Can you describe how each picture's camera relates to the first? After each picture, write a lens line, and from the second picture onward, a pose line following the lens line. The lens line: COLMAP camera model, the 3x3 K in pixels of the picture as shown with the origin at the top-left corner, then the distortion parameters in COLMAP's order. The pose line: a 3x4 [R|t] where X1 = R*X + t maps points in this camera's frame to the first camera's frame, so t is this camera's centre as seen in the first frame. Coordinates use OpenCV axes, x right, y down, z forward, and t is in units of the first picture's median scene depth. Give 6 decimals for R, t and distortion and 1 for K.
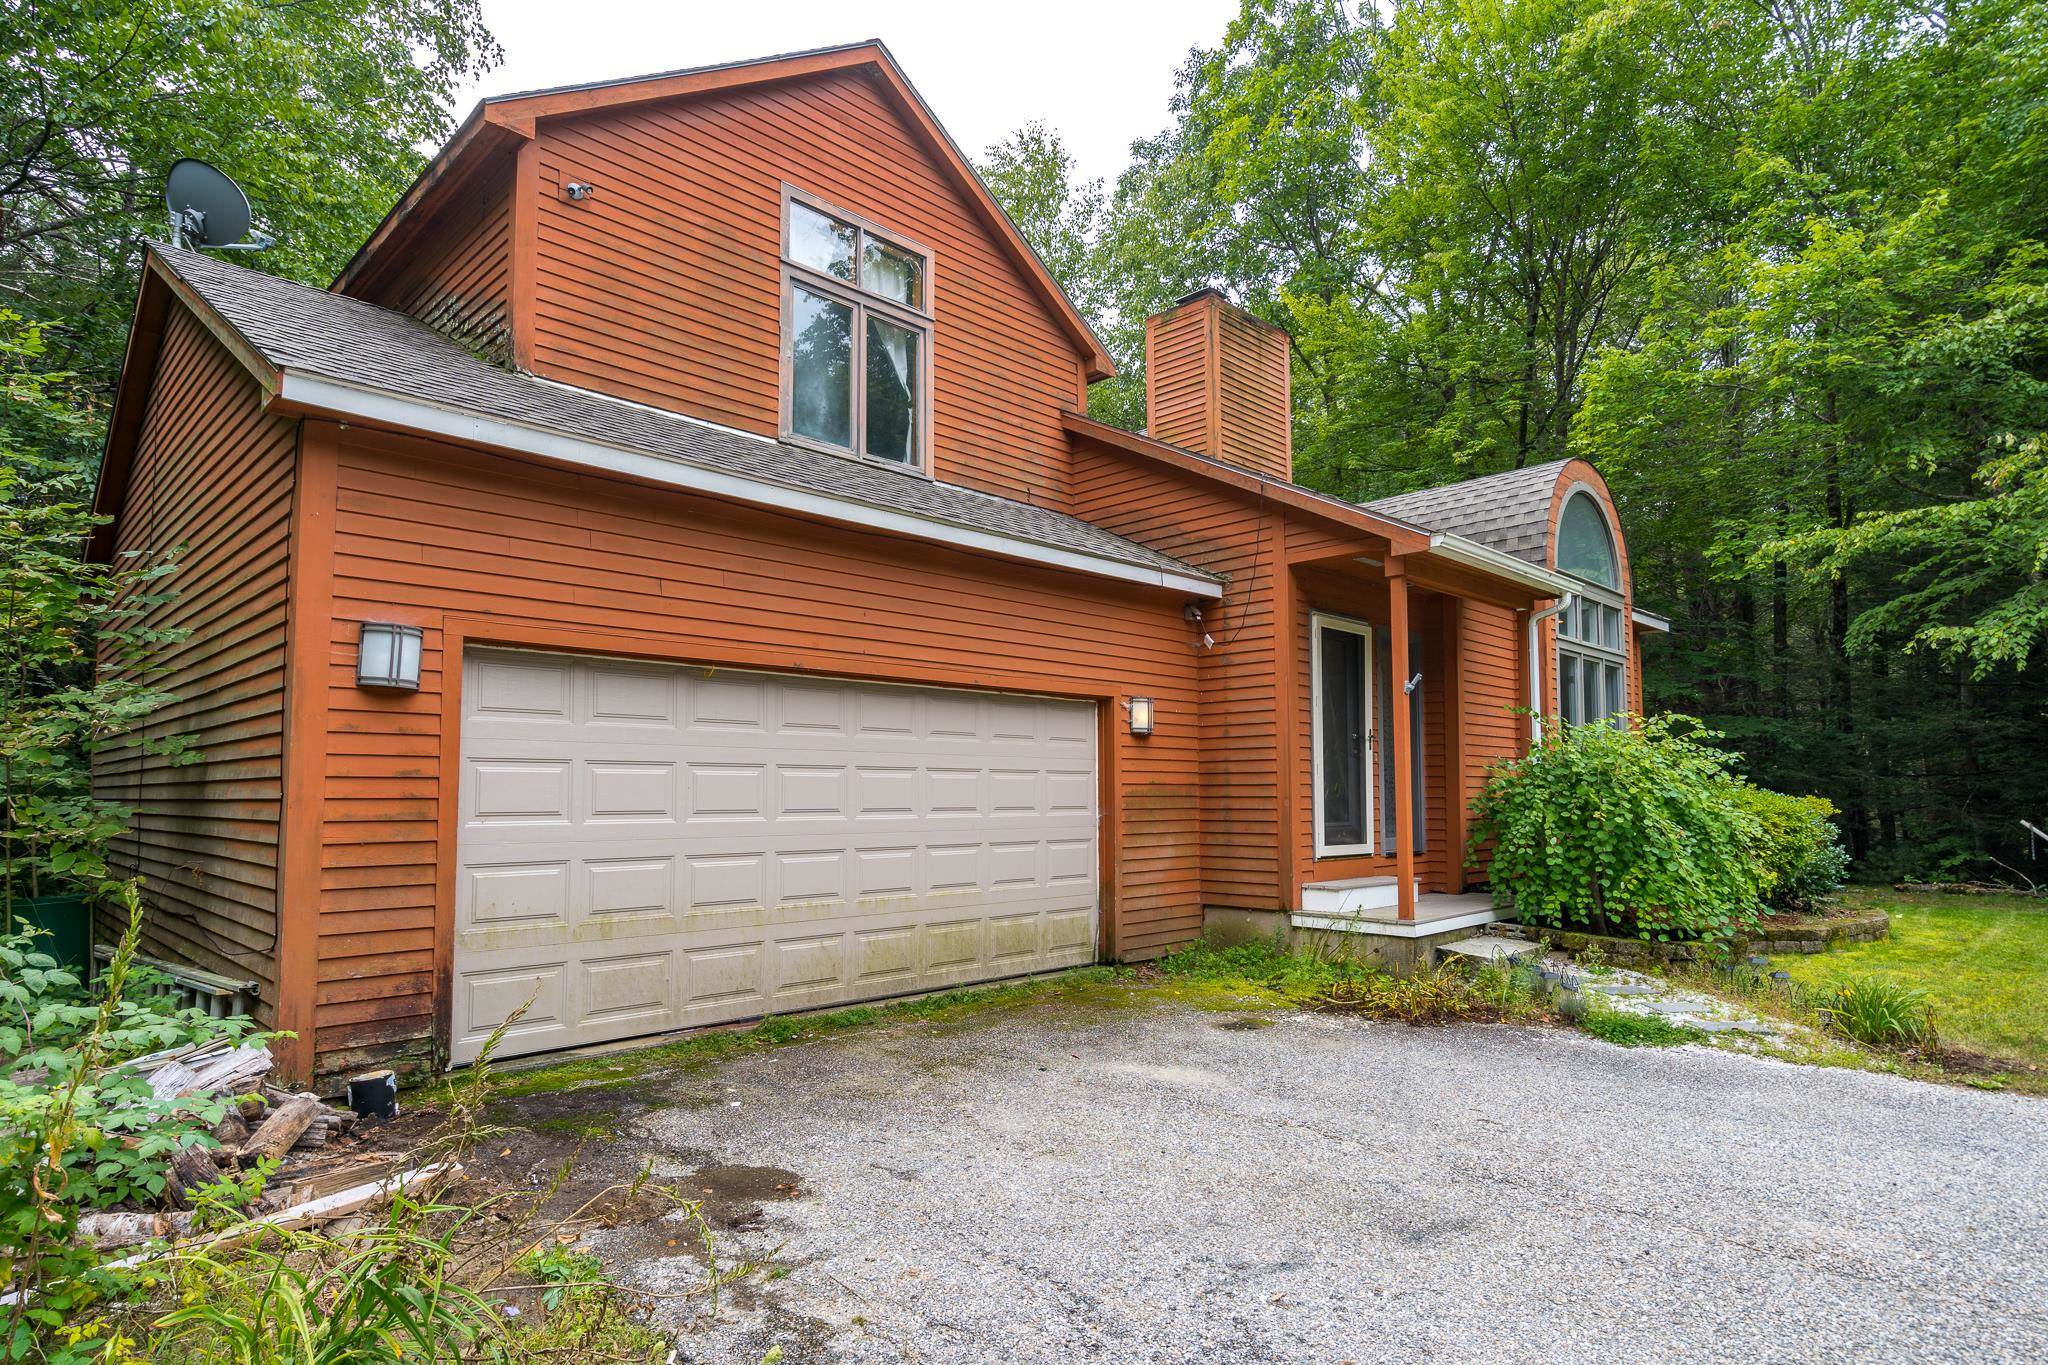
lens RADIAL K [[1115.2, 0, 1015.5], [0, 1115.2, 732.4], [0, 0, 1]] dist [0.004153, 0.000582]
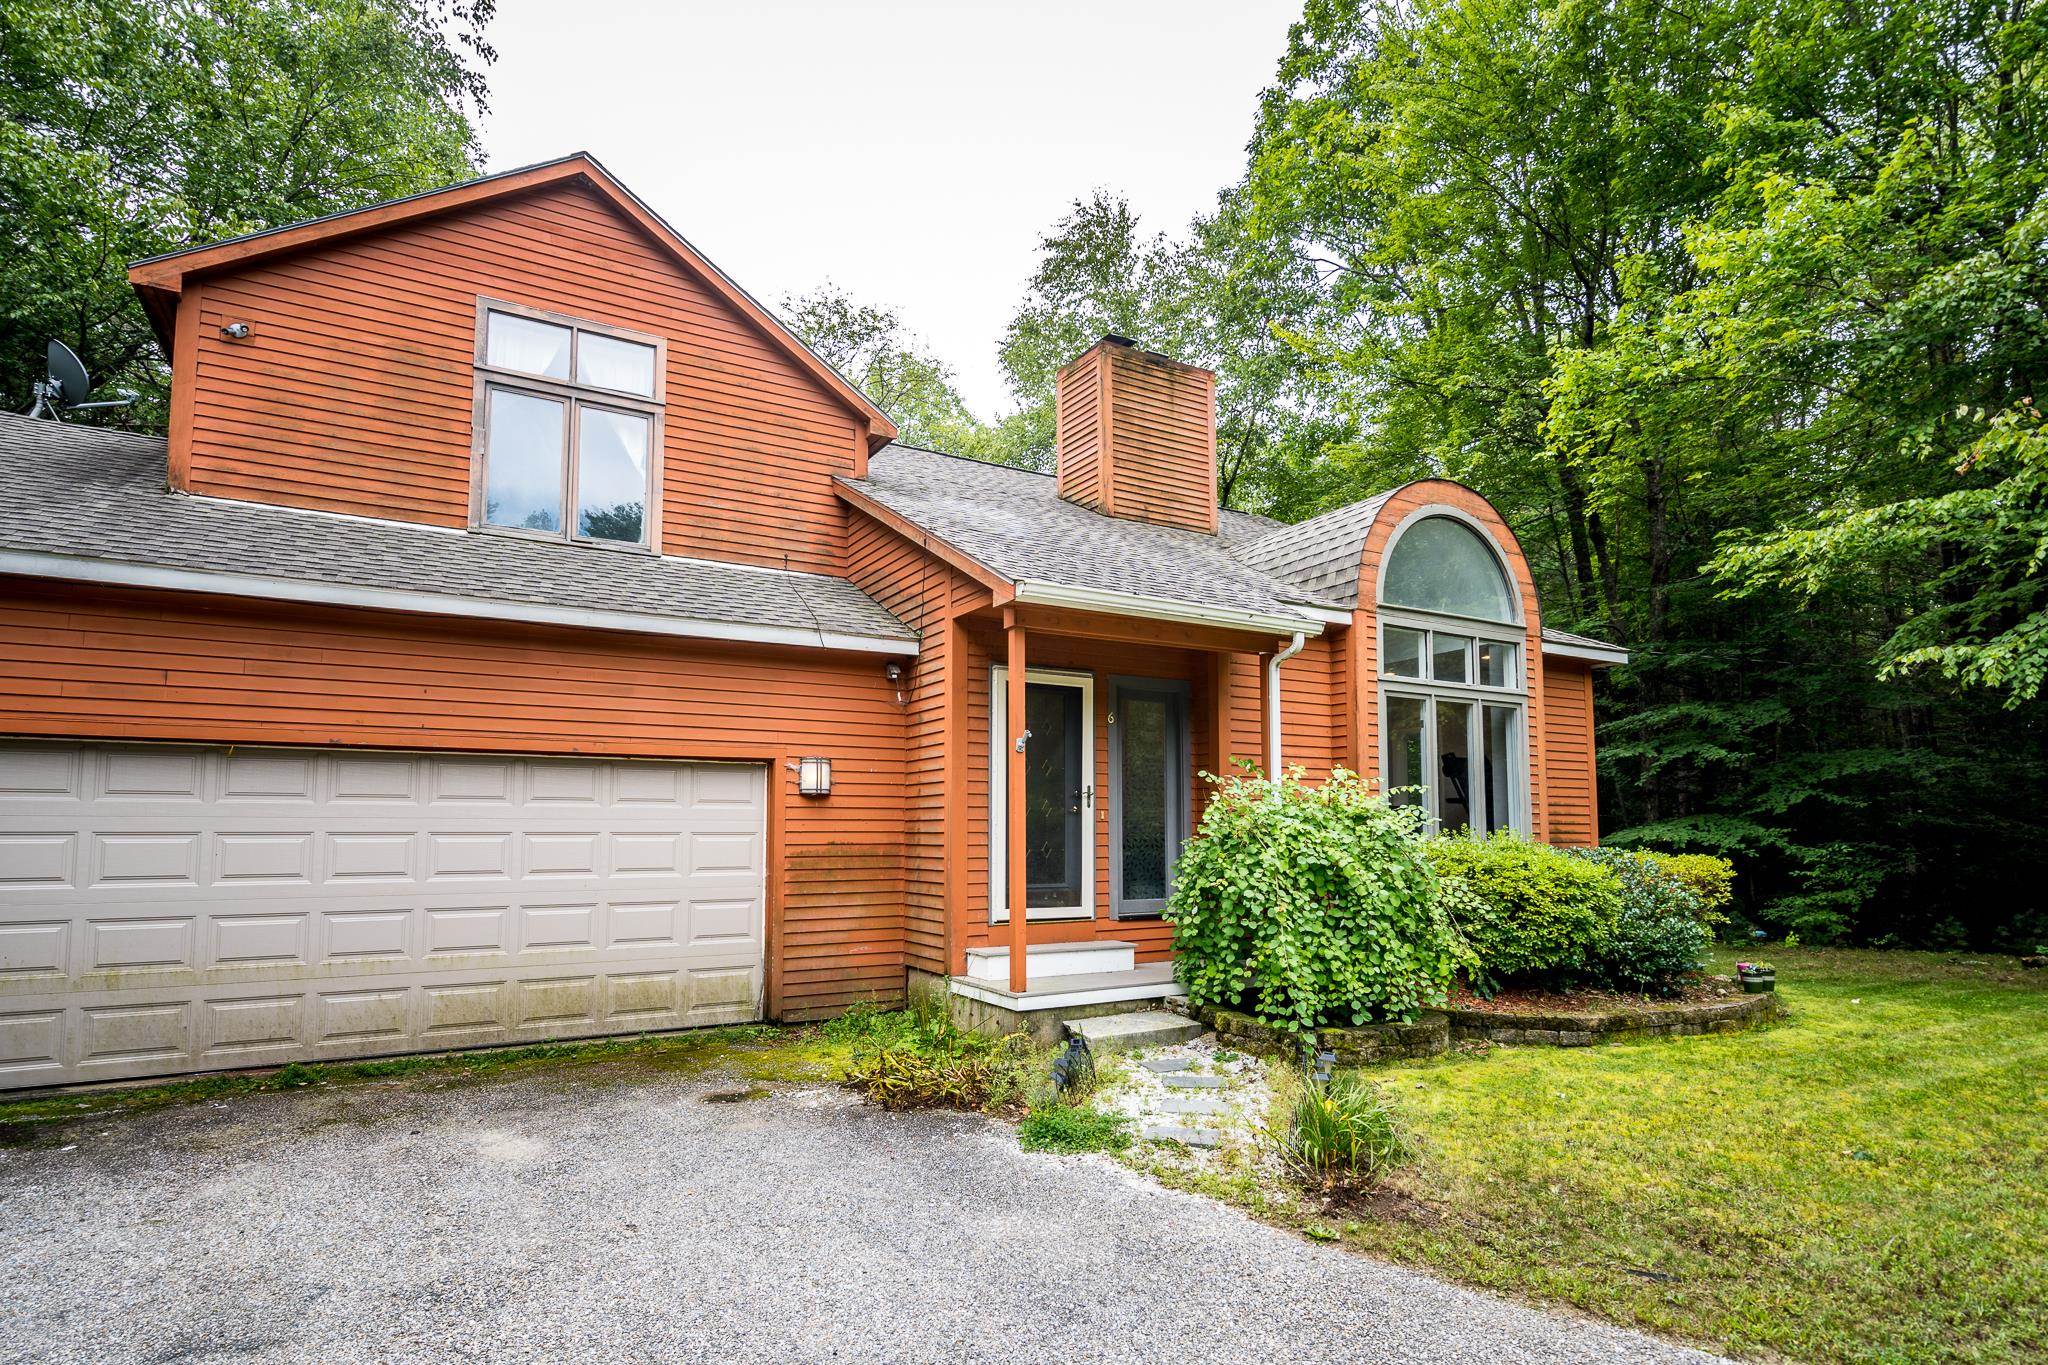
lens RADIAL K [[1056.9, 0, 1031.2], [0, 1056.9, 760.0], [0, 0, 1]] dist [0.001079, 0.001030]
pose [[0.968394, -0.016458, -0.248881, 0.588097], [0.013392, 0.999812, -0.014008, -0.014974], [0.249065, 0.010233, 0.968433, 0.136452]]
